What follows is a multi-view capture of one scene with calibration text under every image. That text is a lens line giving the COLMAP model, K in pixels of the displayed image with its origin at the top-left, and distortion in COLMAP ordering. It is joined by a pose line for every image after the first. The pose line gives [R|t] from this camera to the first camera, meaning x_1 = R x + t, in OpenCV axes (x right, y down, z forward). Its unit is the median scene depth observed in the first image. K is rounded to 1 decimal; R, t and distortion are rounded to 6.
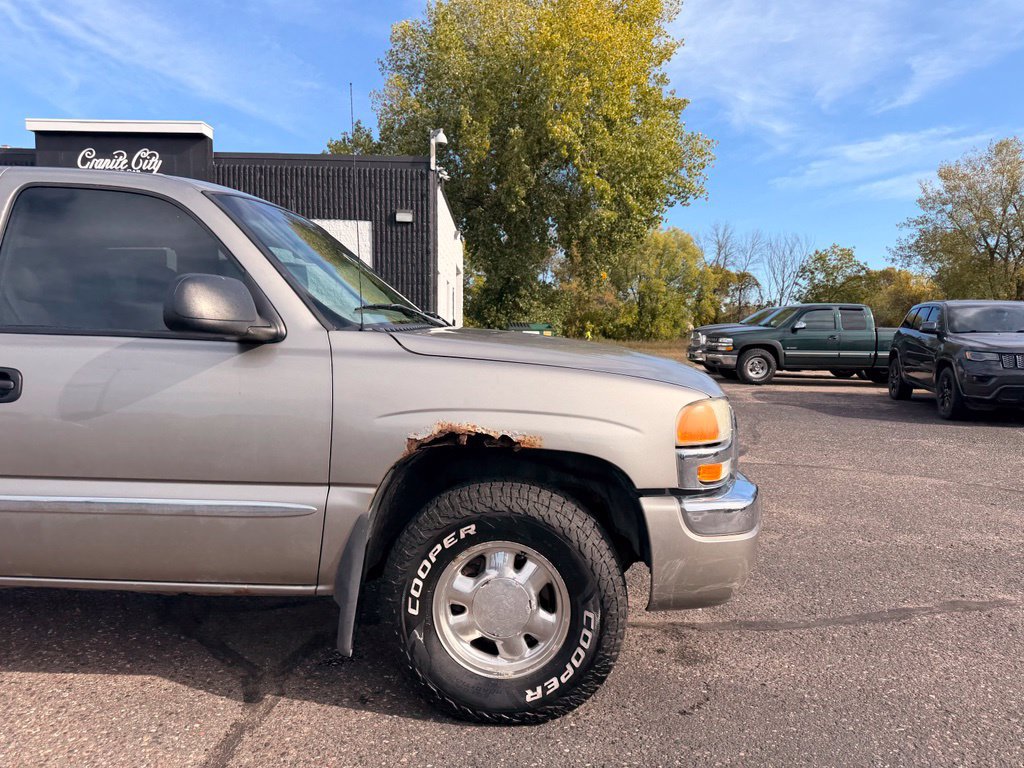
lens RADIAL K [[729.4, 0, 514.0], [0, 729.4, 383.0], [0, 0, 1]] dist [0.032852, -0.033822]
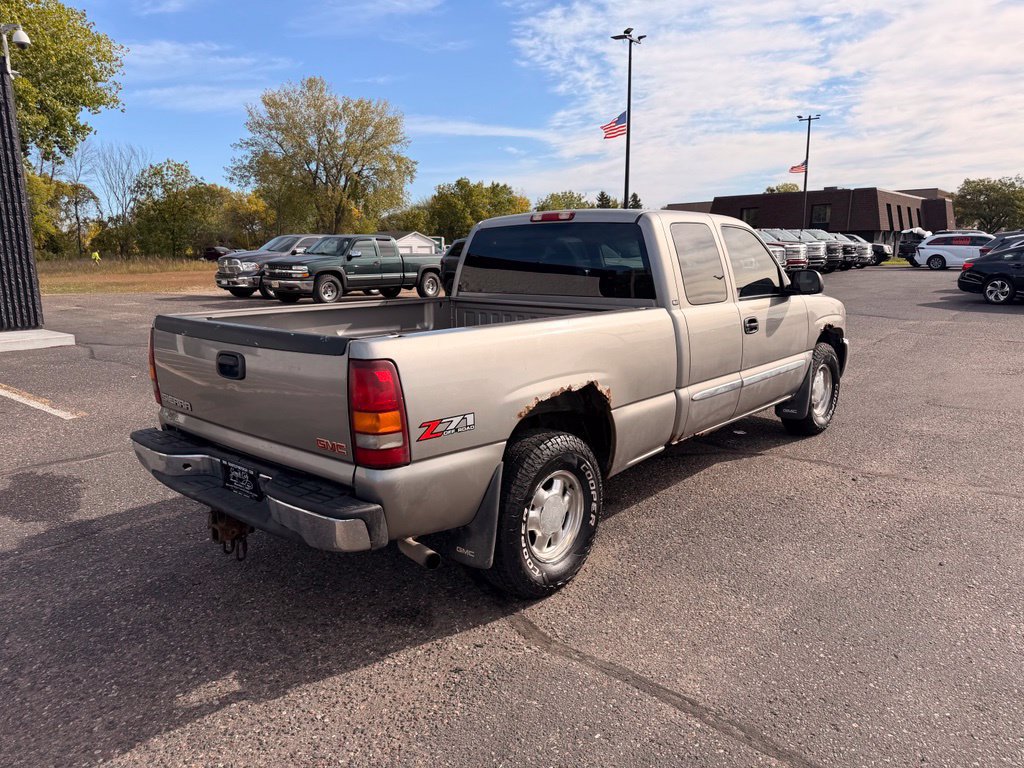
lens RADIAL K [[729.4, 0, 518.1], [0, 729.4, 383.4], [0, 0, 1]] dist [0.032852, -0.033822]
pose [[0.621751, -0.163082, 0.766048, -0.399647], [0.073109, 0.985896, 0.150548, -0.028765], [-0.779796, -0.037598, 0.624904, 0.027843]]
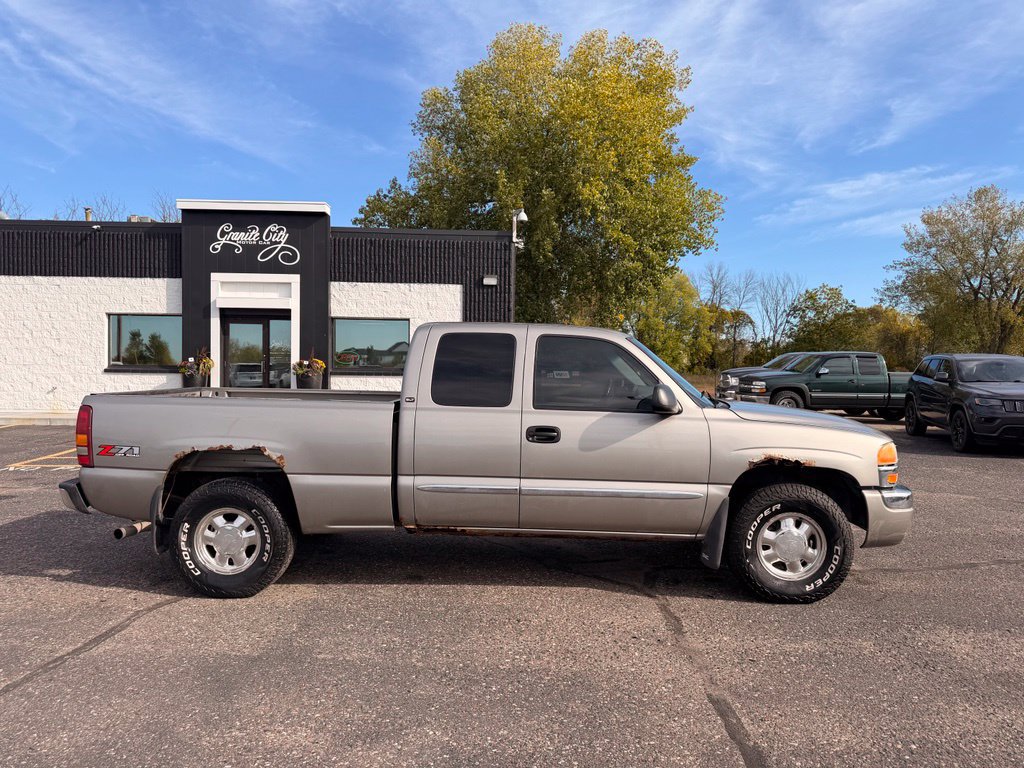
lens RADIAL K [[729.4, 0, 506.5], [0, 729.4, 384.2], [0, 0, 1]] dist [0.032852, -0.033822]
pose [[0.999962, 0.000614, 0.008688, -0.120165], [-0.000236, 0.999060, -0.043351, -0.007507], [-0.008707, 0.043347, 0.999022, -0.152403]]
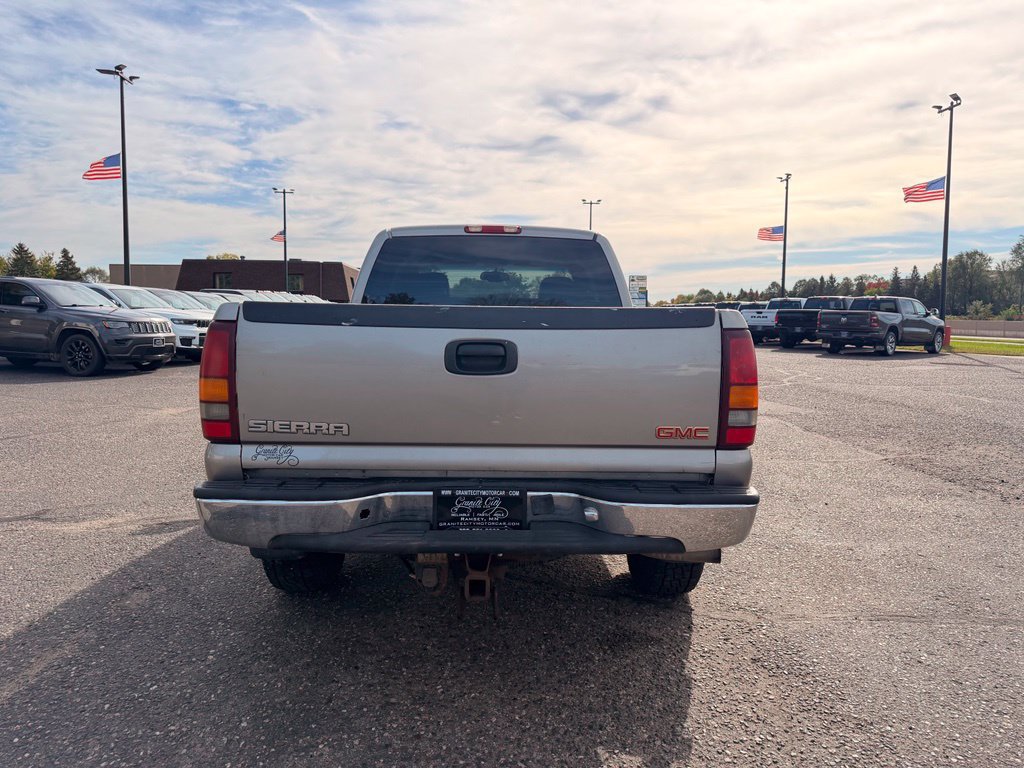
lens RADIAL K [[729.4, 0, 505.8], [0, 729.4, 384.4], [0, 0, 1]] dist [0.032852, -0.033822]
pose [[-0.044136, -0.103860, 0.993612, -0.435863], [0.053893, 0.992886, 0.106178, -0.022459], [-0.997571, 0.058235, -0.038225, 0.237428]]
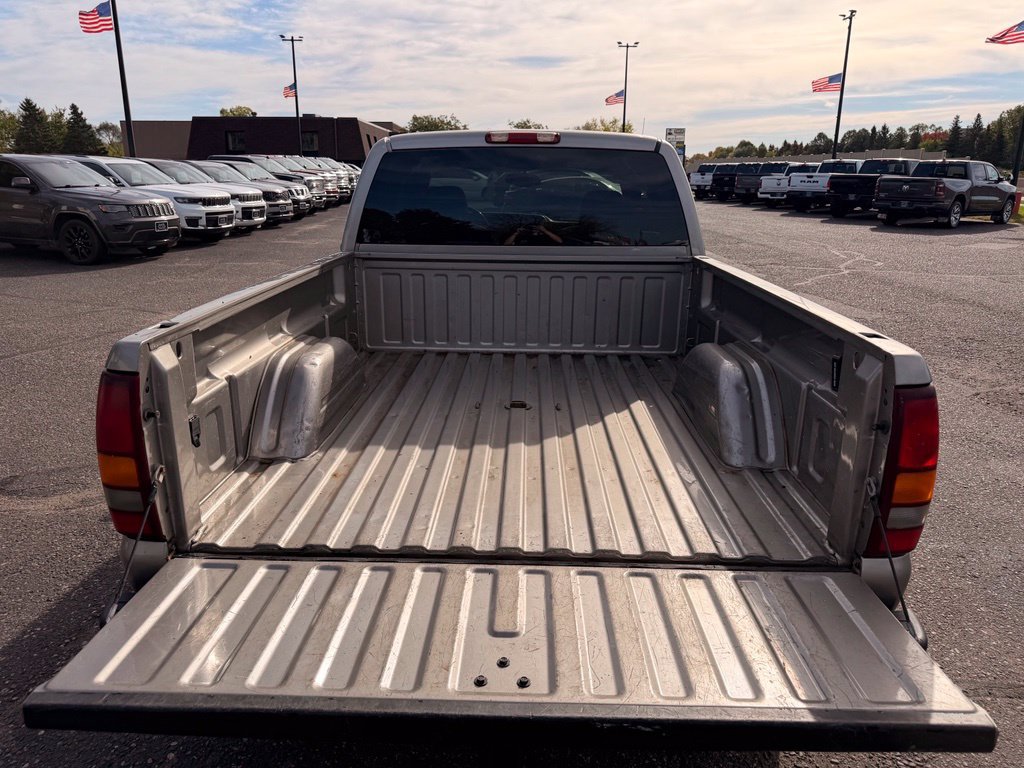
lens RADIAL K [[729.4, 0, 499.6], [0, 729.4, 387.3], [0, 0, 1]] dist [0.032852, -0.033822]
pose [[-0.002426, -0.293527, 0.955948, -0.383082], [0.060854, 0.954135, 0.293125, -0.044990], [-0.998144, 0.058884, 0.015548, 0.236237]]
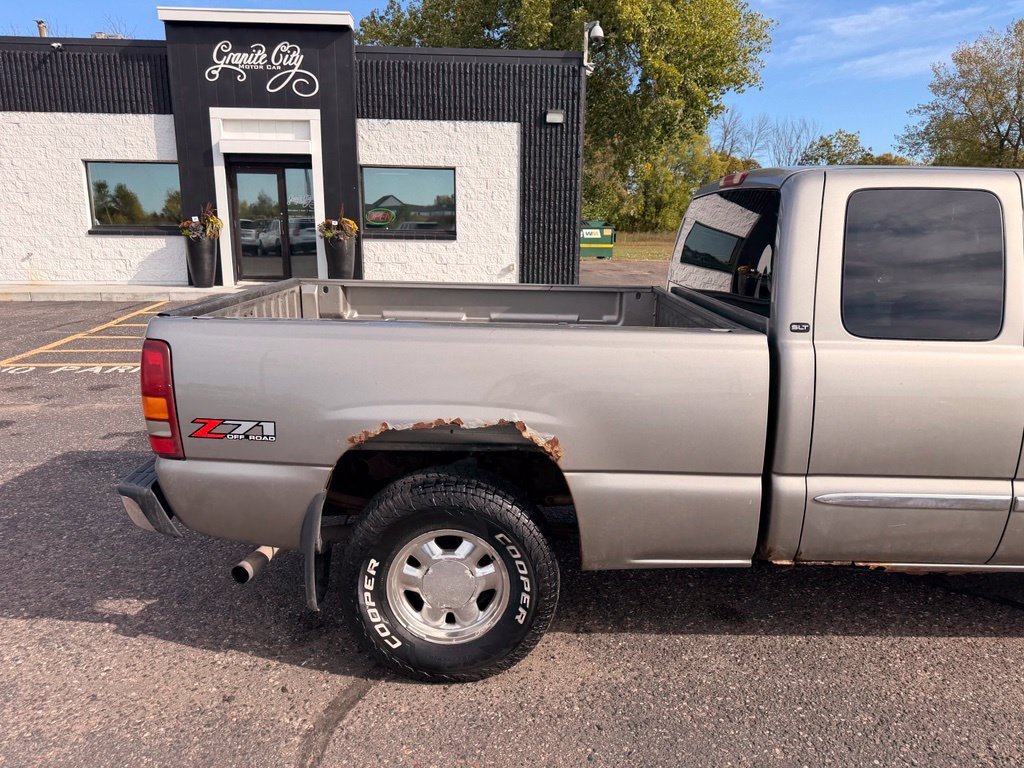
lens RADIAL K [[729.4, 0, 506.1], [0, 729.4, 387.5], [0, 0, 1]] dist [0.032852, -0.033822]
pose [[0.999358, -0.008424, 0.034814, -0.224805], [0.002872, 0.987670, 0.156525, -0.025722], [-0.035703, -0.156325, 0.987060, -0.001247]]
